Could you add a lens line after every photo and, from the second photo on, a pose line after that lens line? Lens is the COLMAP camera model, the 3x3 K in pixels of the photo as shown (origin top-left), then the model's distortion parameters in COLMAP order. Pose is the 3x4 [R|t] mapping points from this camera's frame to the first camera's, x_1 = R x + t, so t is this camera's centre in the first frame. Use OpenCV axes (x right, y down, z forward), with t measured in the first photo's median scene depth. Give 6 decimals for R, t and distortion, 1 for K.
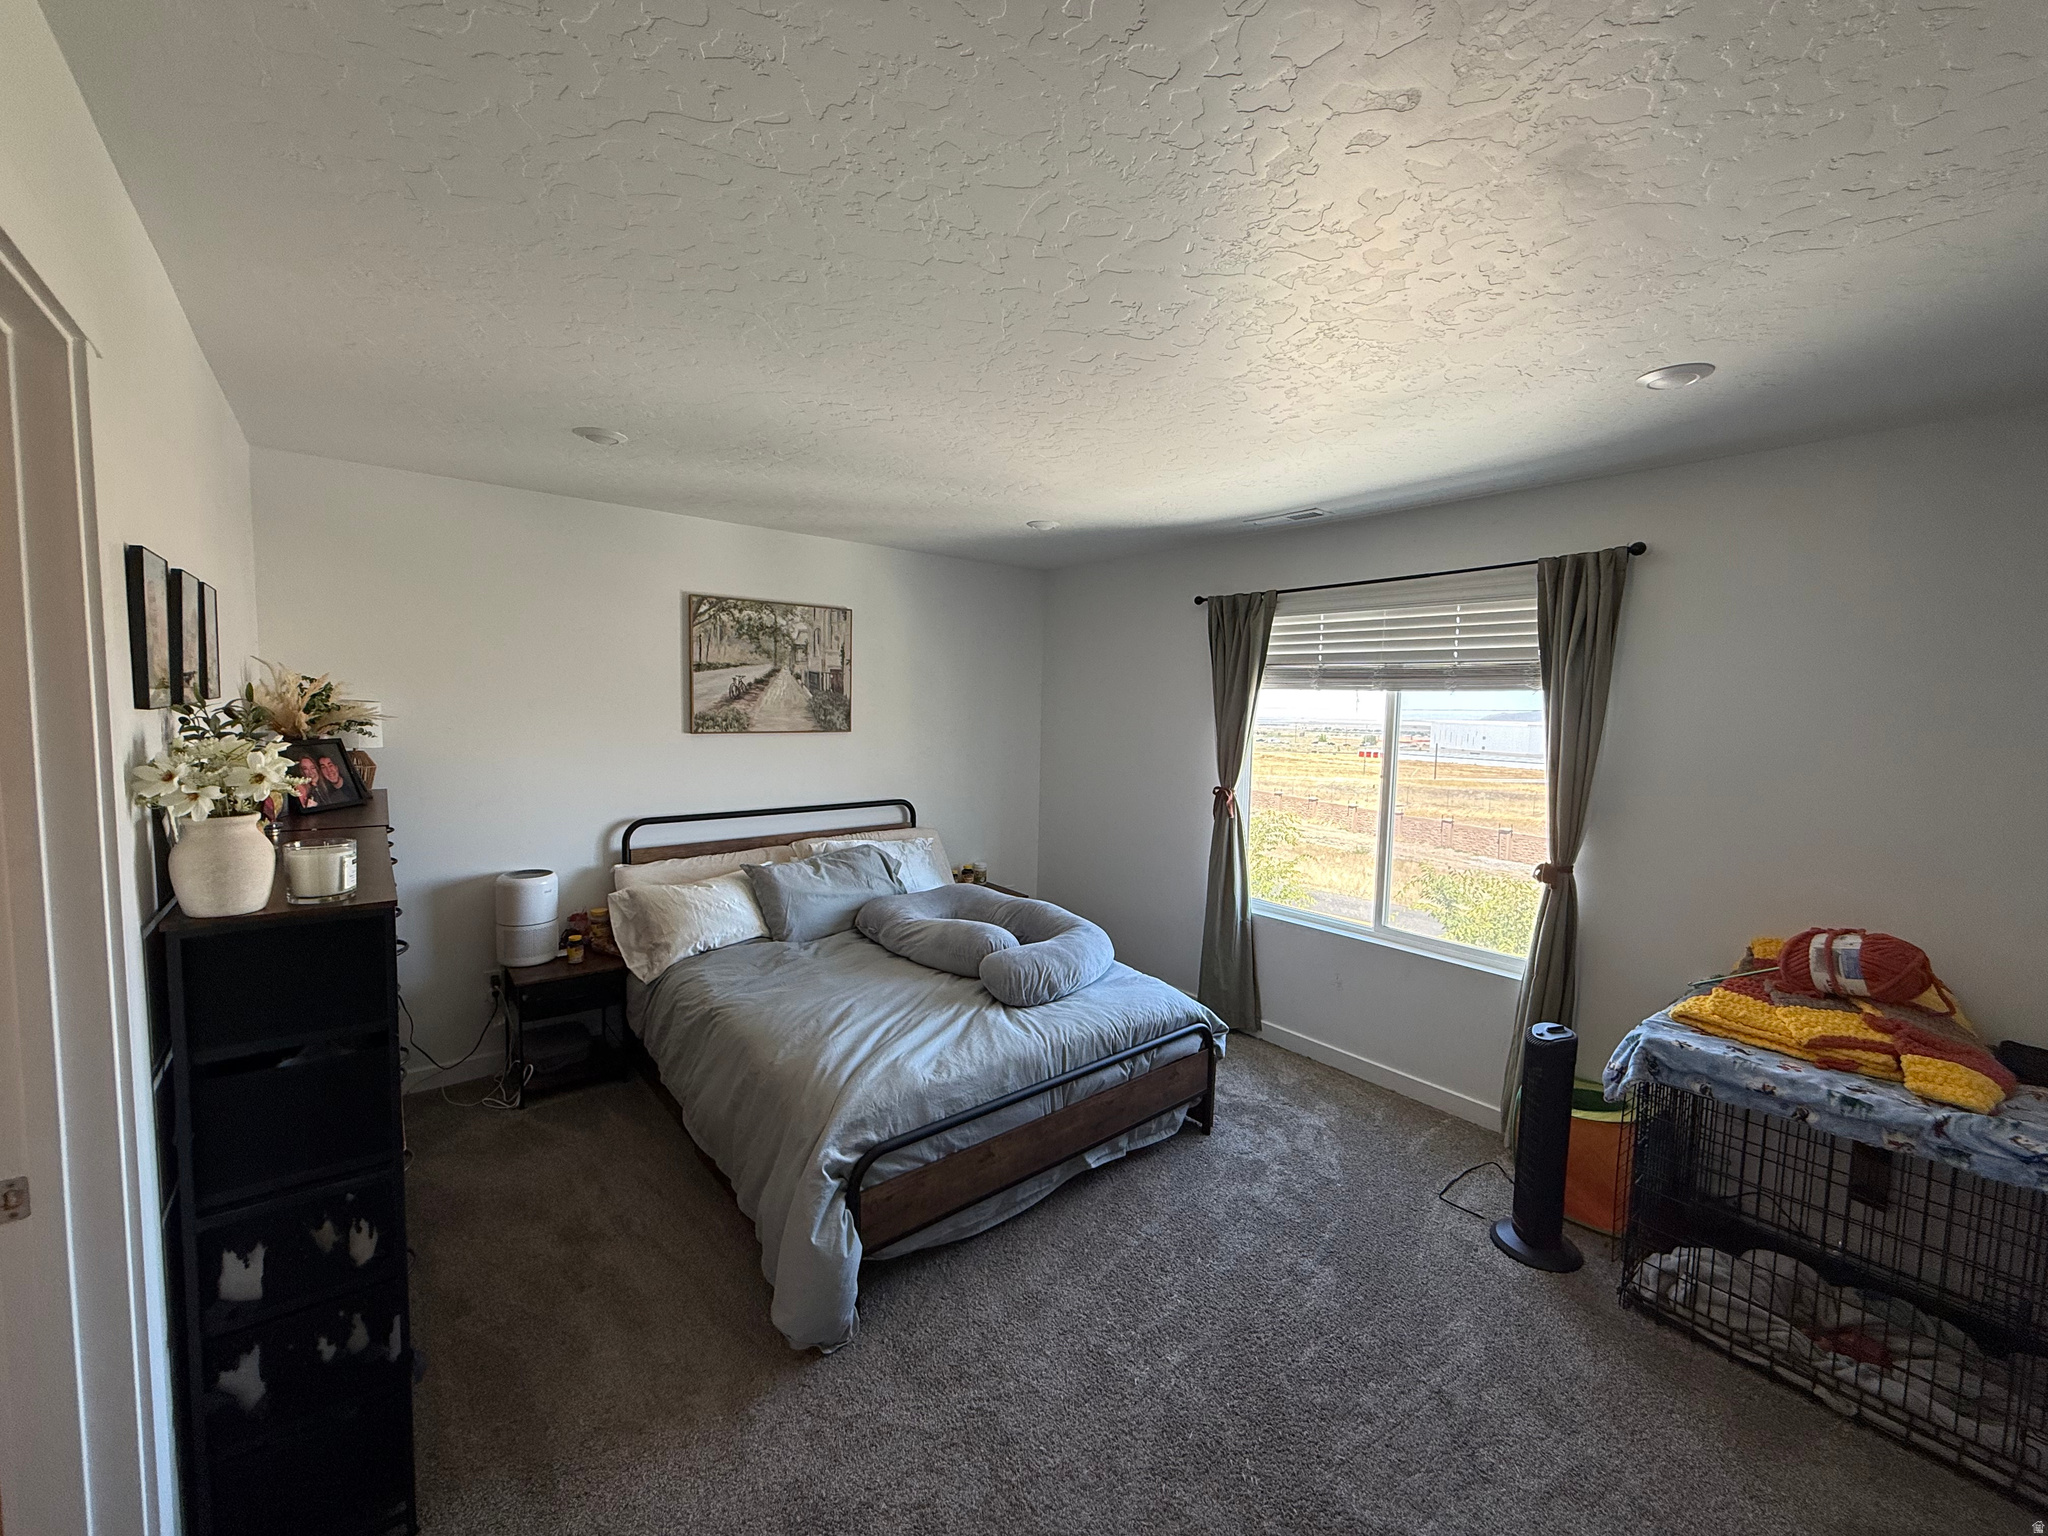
lens RADIAL K [[814.5, 0, 1022.6], [0, 814.5, 764.7], [0, 0, 1]] dist [0.000057, 0.000030]
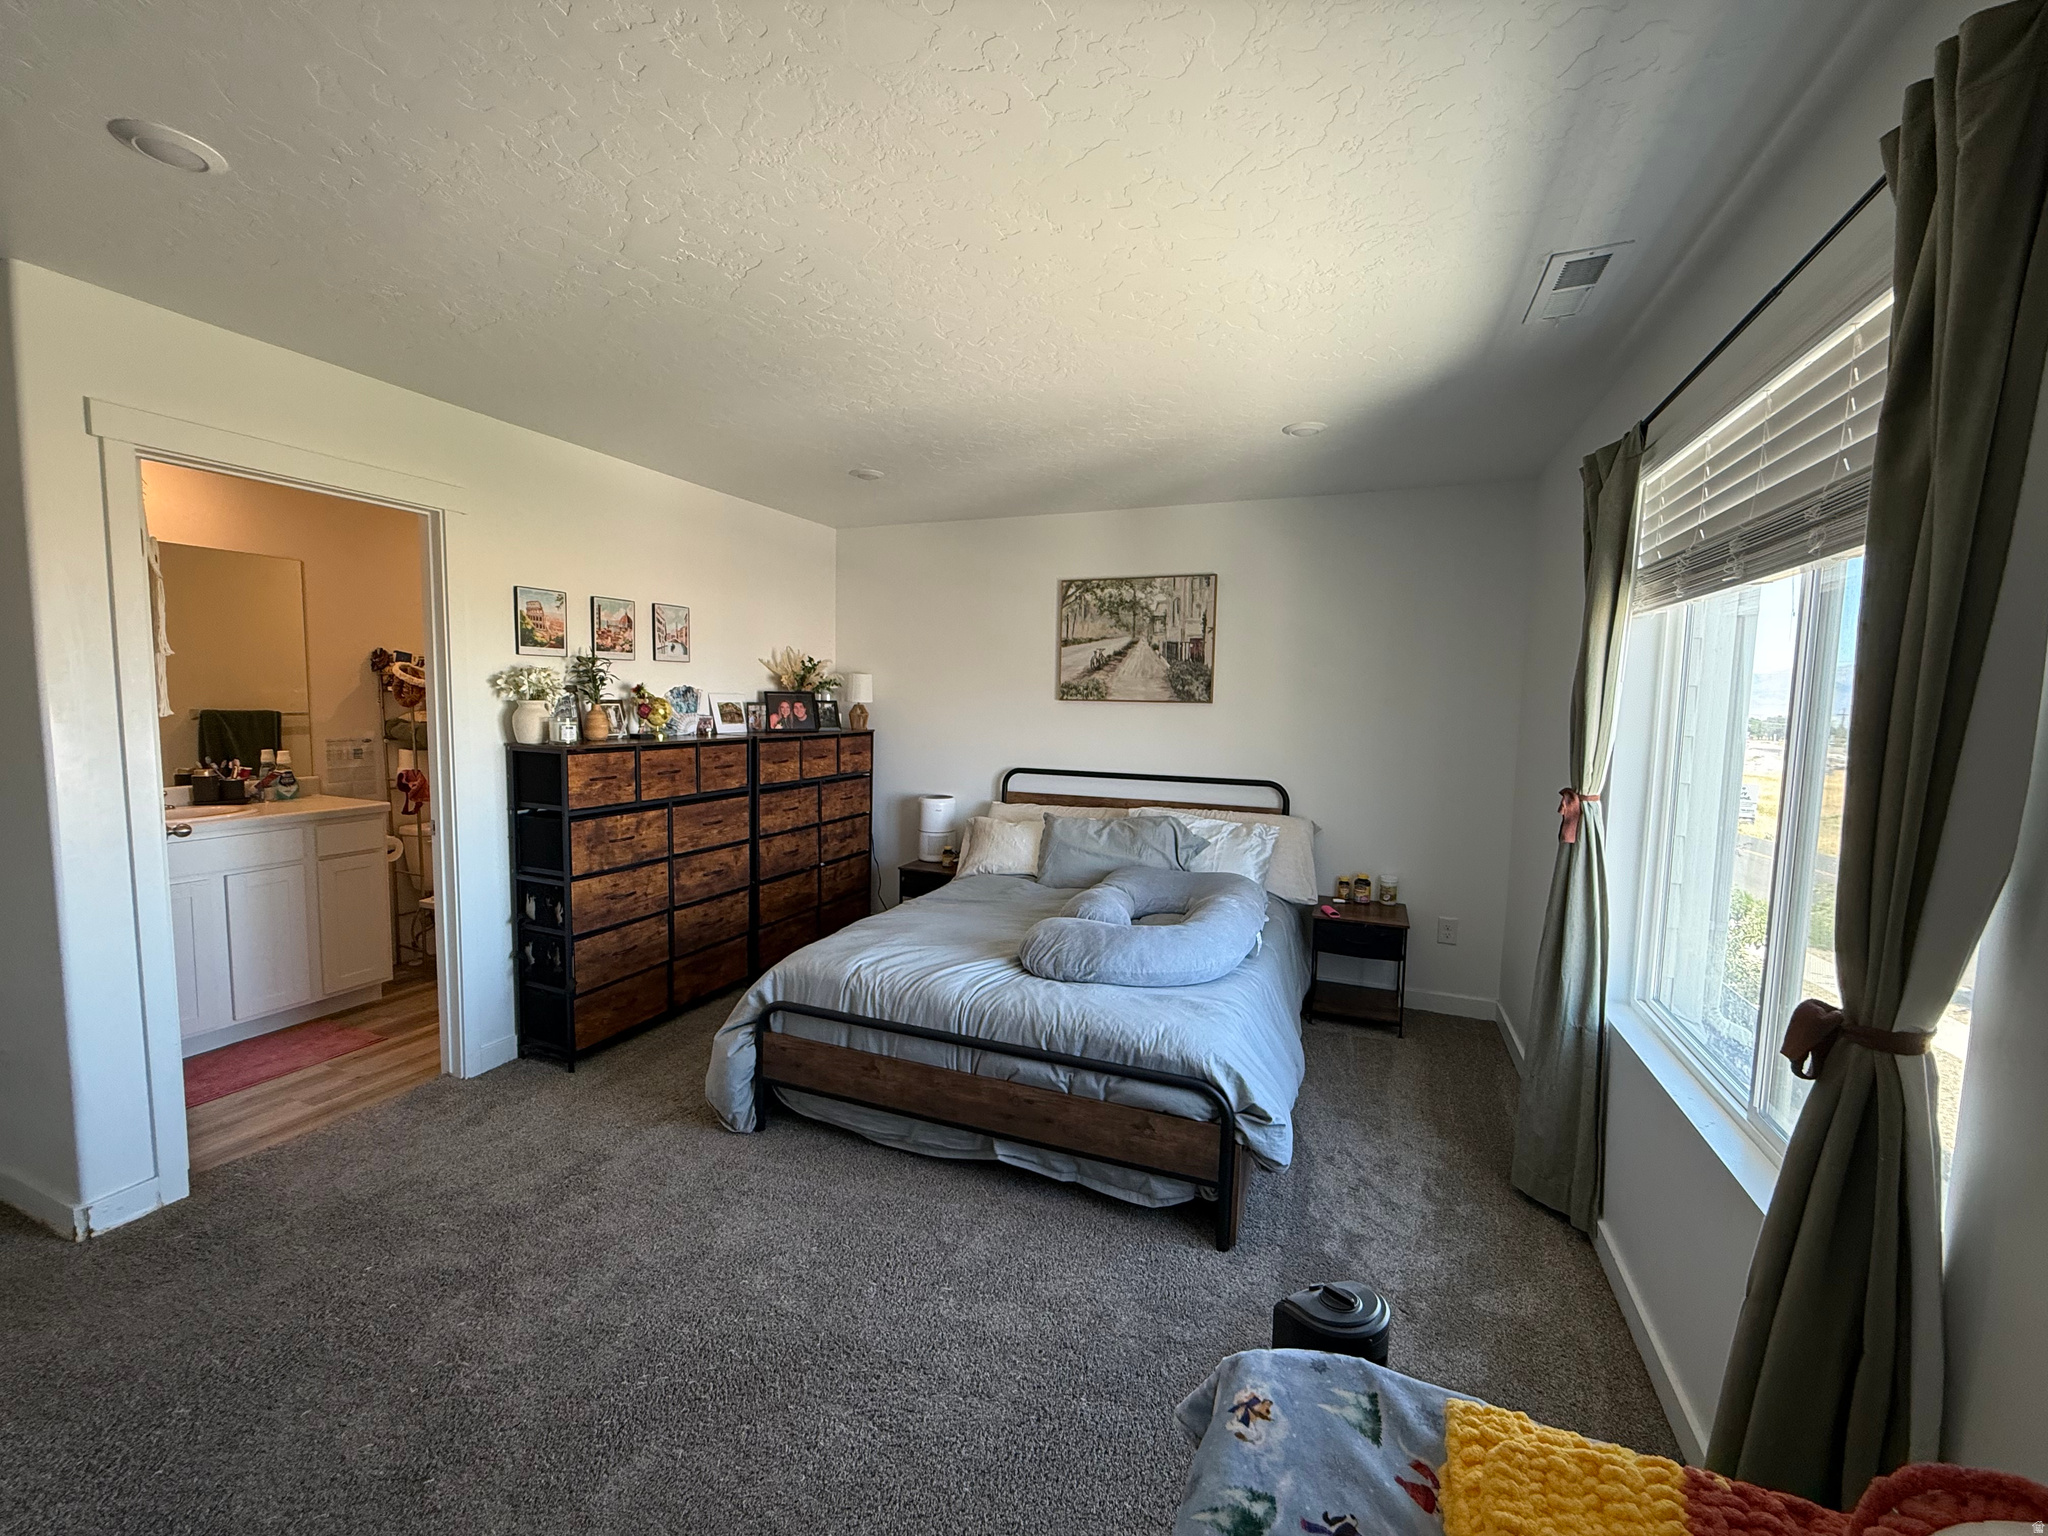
lens RADIAL K [[814.5, 0, 1020.9], [0, 814.5, 771.0], [0, 0, 1]] dist [0.000057, 0.000030]
pose [[0.472720, 0.069333, -0.878481, 0.578152], [-0.077531, 0.996306, 0.036912, 0.023053], [0.877795, 0.050660, 0.476350, 0.386552]]
